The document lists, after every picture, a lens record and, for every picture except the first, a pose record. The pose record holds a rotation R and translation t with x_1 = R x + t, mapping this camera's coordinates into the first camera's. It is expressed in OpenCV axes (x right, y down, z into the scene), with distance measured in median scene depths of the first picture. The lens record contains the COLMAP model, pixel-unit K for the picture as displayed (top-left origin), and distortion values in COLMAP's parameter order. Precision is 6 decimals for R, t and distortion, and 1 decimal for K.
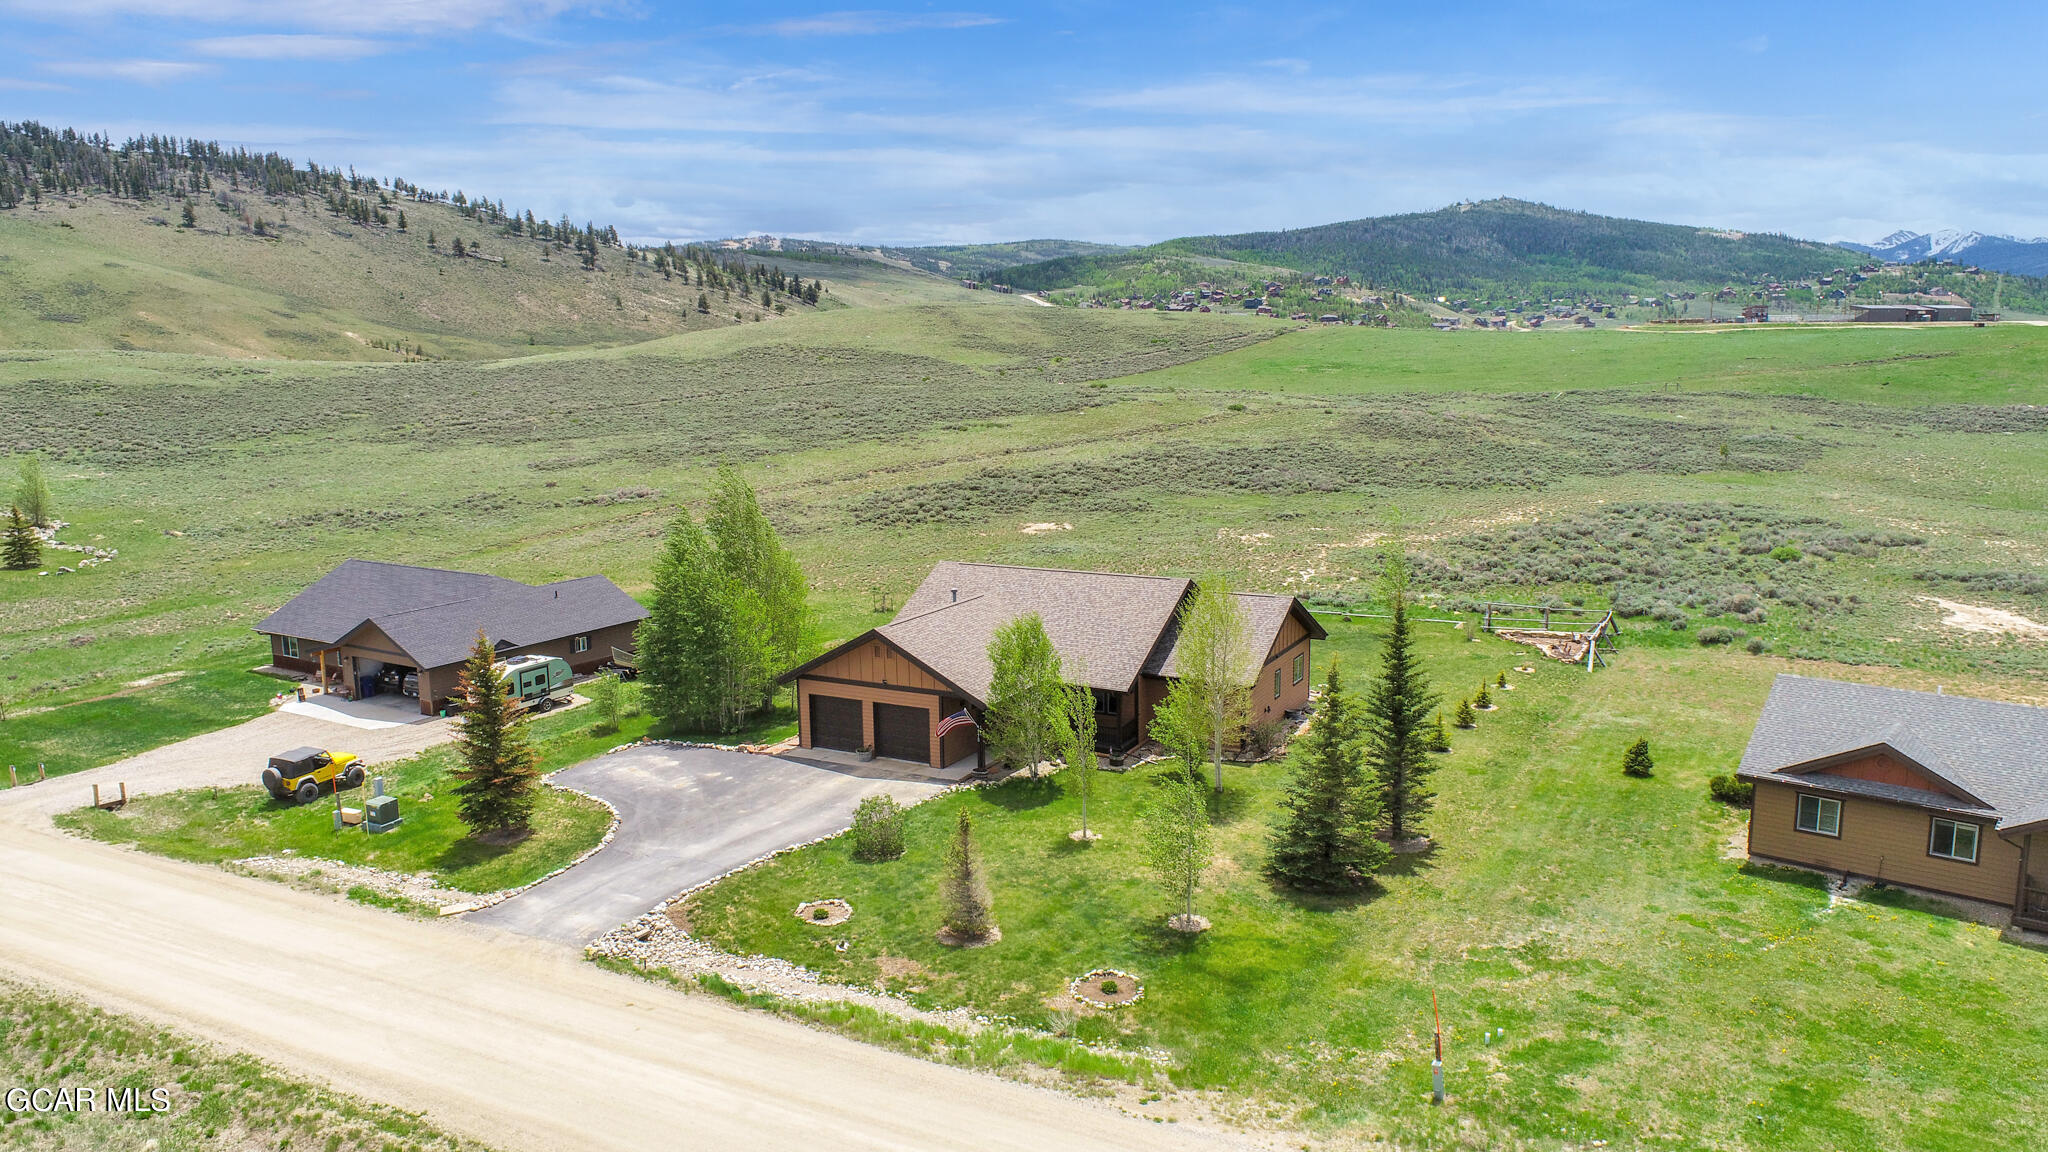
lens RADIAL K [[1379.0, 0, 1030.1], [0, 1379.0, 570.1], [0, 0, 1]] dist [-0.009771, 0.005088]
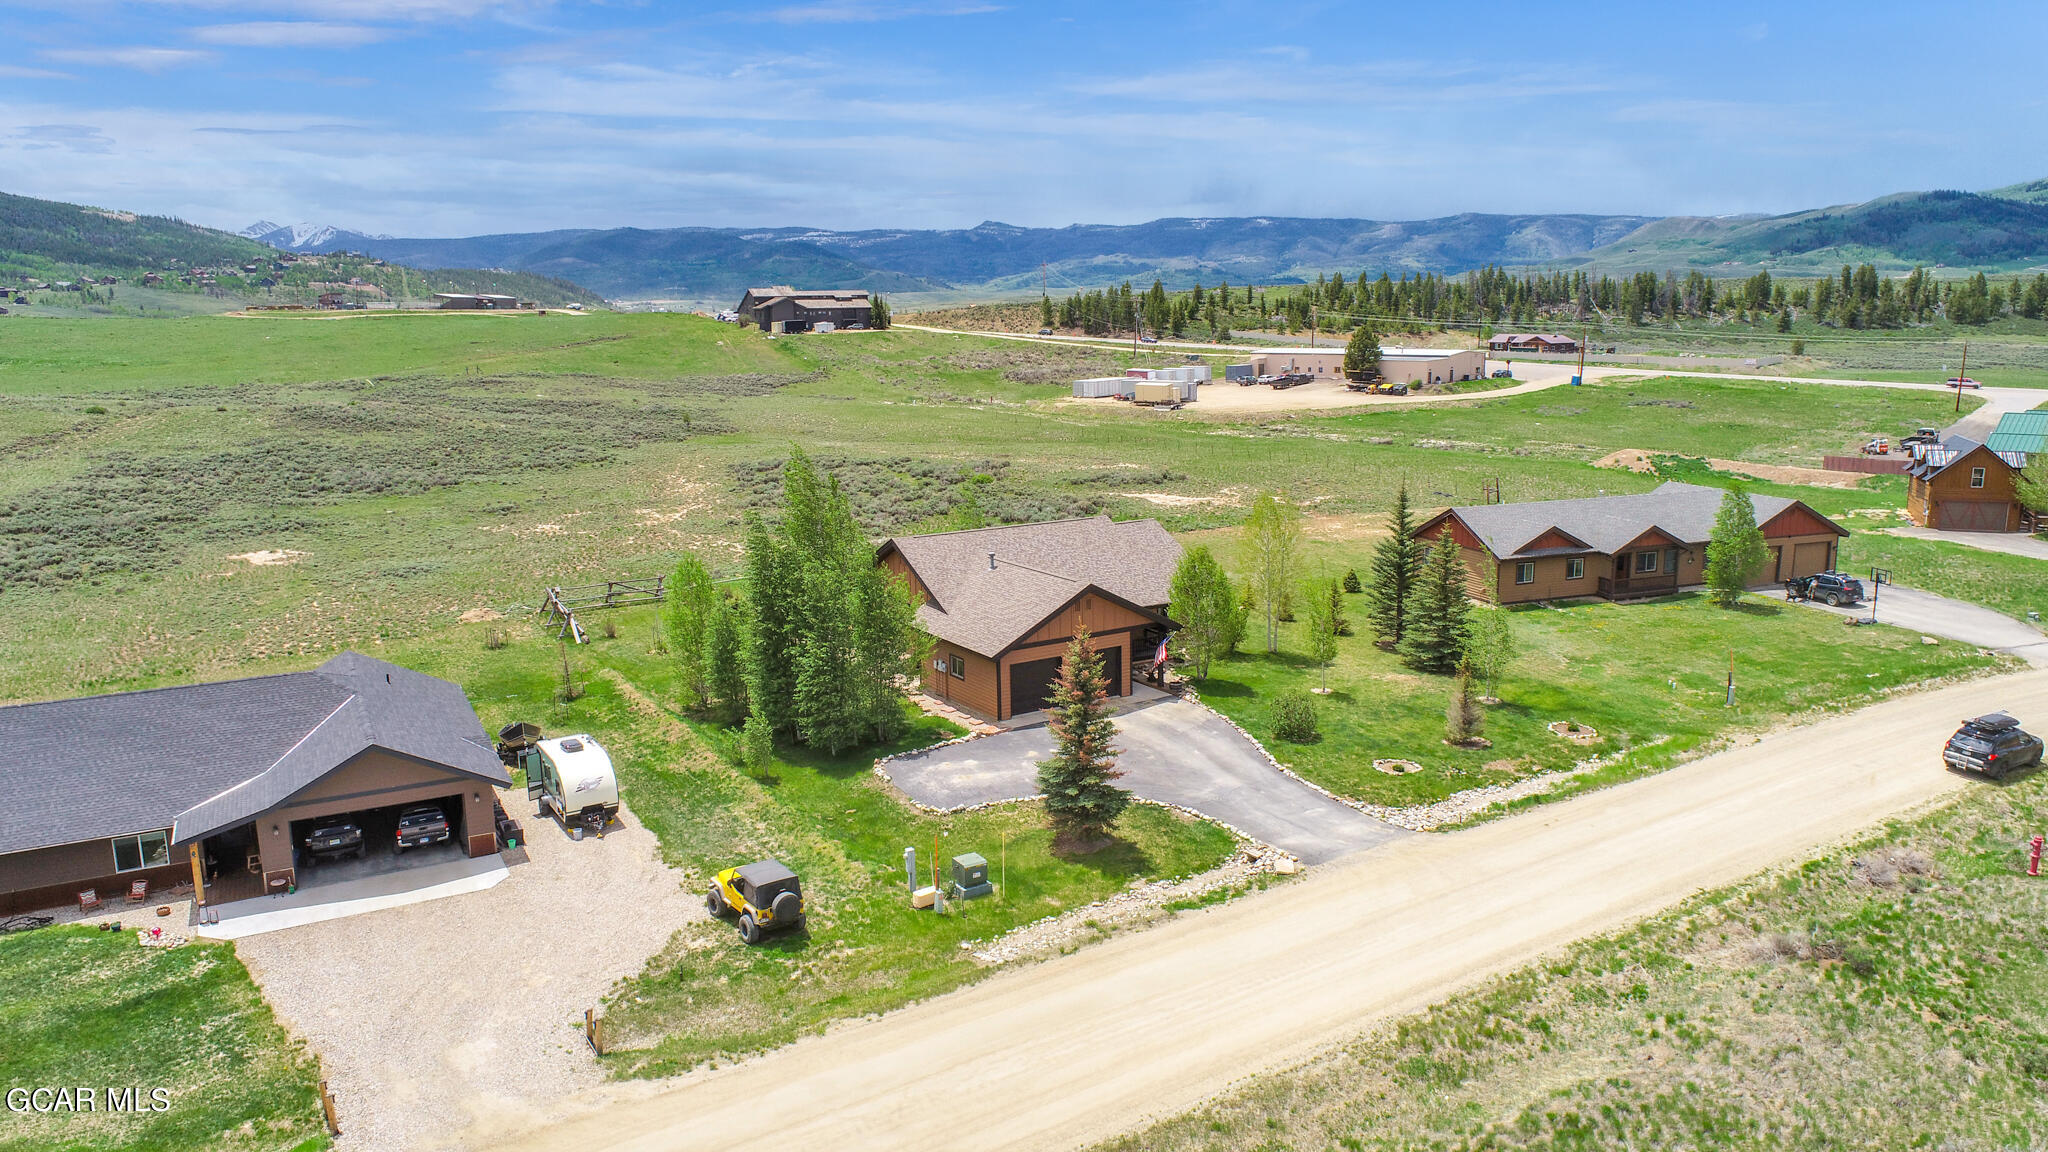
lens RADIAL K [[1379.0, 0, 1021.3], [0, 1379.0, 582.1], [0, 0, 1]] dist [-0.009771, 0.005088]
pose [[0.503346, -0.160757, 0.848999, -1.426671], [0.146160, 0.984223, 0.099707, -0.100455], [-0.851634, 0.073903, 0.518902, 0.645681]]
